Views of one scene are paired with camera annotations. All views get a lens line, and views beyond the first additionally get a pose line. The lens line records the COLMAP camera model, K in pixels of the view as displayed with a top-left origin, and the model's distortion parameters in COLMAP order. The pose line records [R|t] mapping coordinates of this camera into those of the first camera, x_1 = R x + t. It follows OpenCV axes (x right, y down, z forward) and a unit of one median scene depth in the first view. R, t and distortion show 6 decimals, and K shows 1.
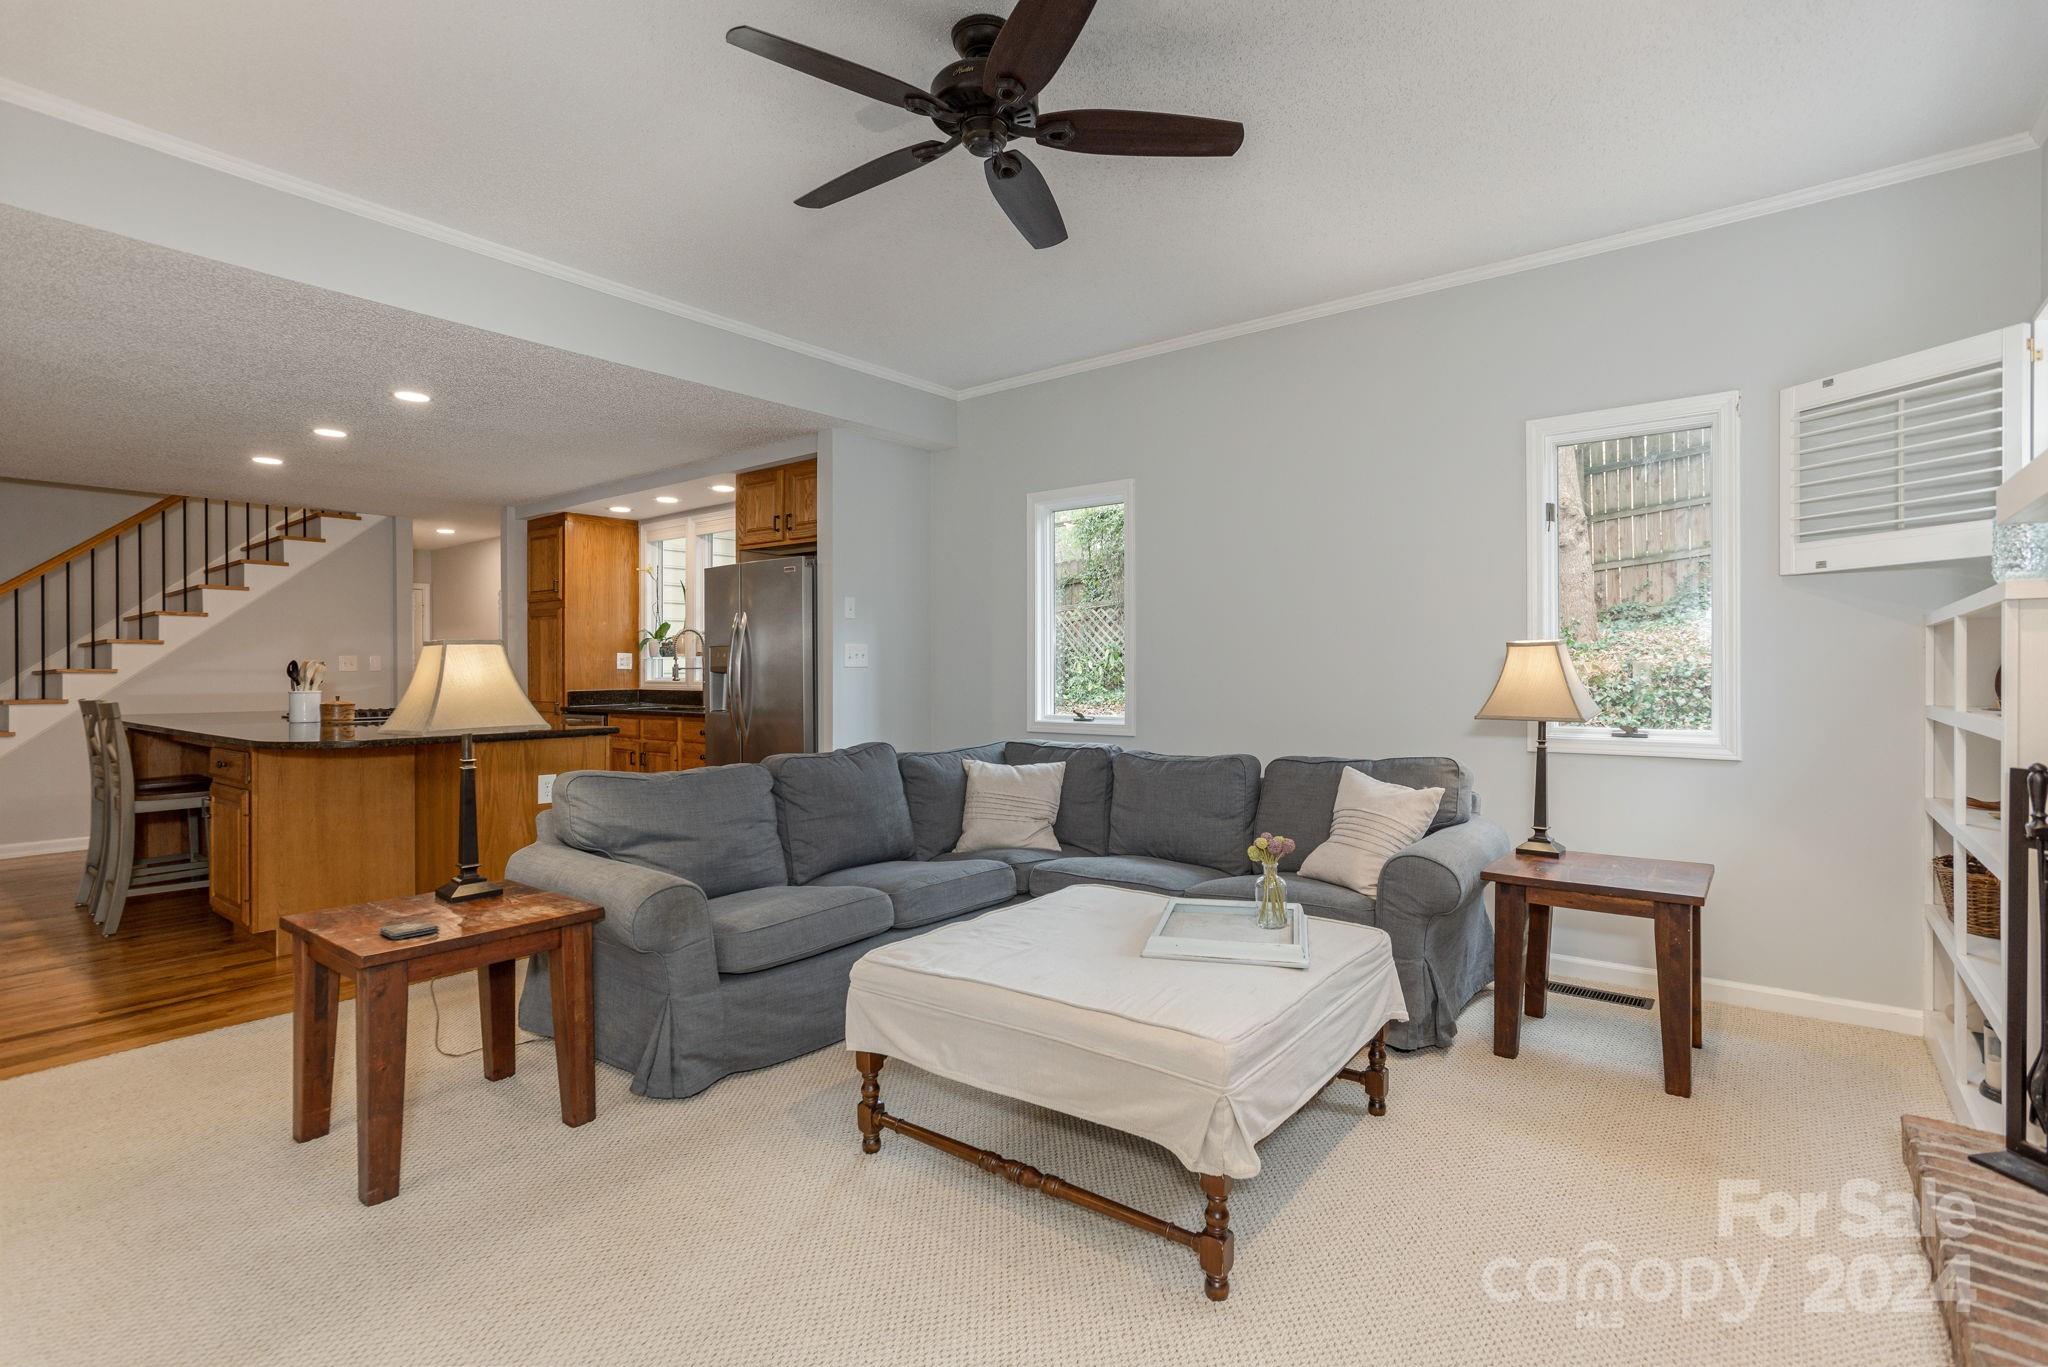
lens RADIAL K [[957.2, 0, 1017.5], [0, 957.2, 660.1], [0, 0, 1]] dist [-0.001739, 0.000045]
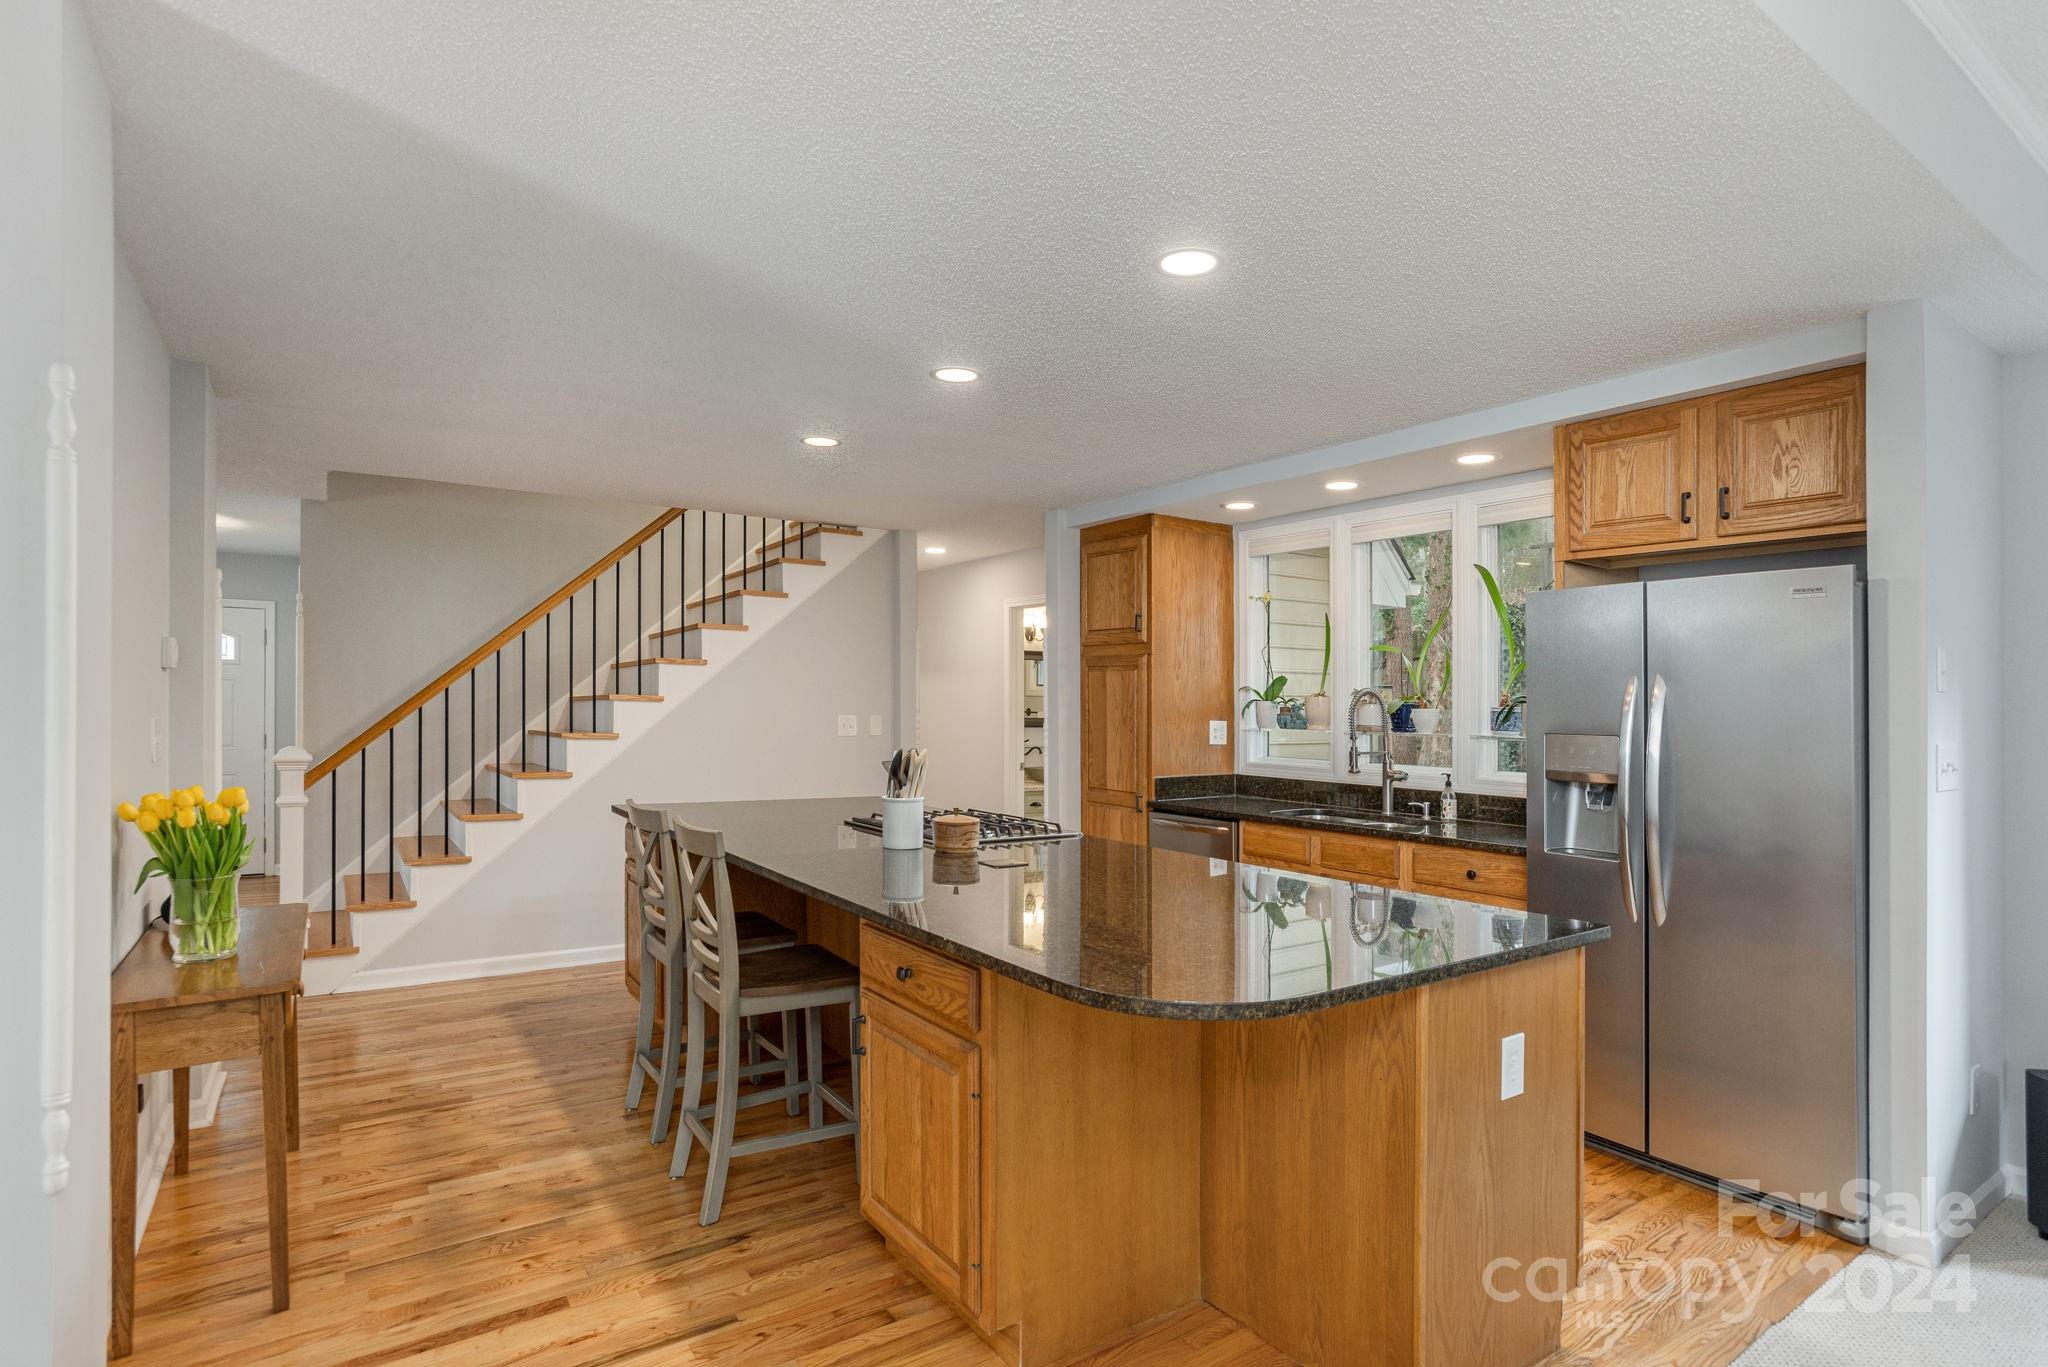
lens RADIAL K [[1013.5, 0, 1024.0], [0, 1013.5, 683.5], [0, 0, 1]] dist [-0.004596, -0.000569]
pose [[0.959943, 0.013045, -0.279893, -0.347471], [-0.016902, 0.999792, -0.011371, -0.023557], [0.279686, 0.015646, 0.959964, 0.276976]]
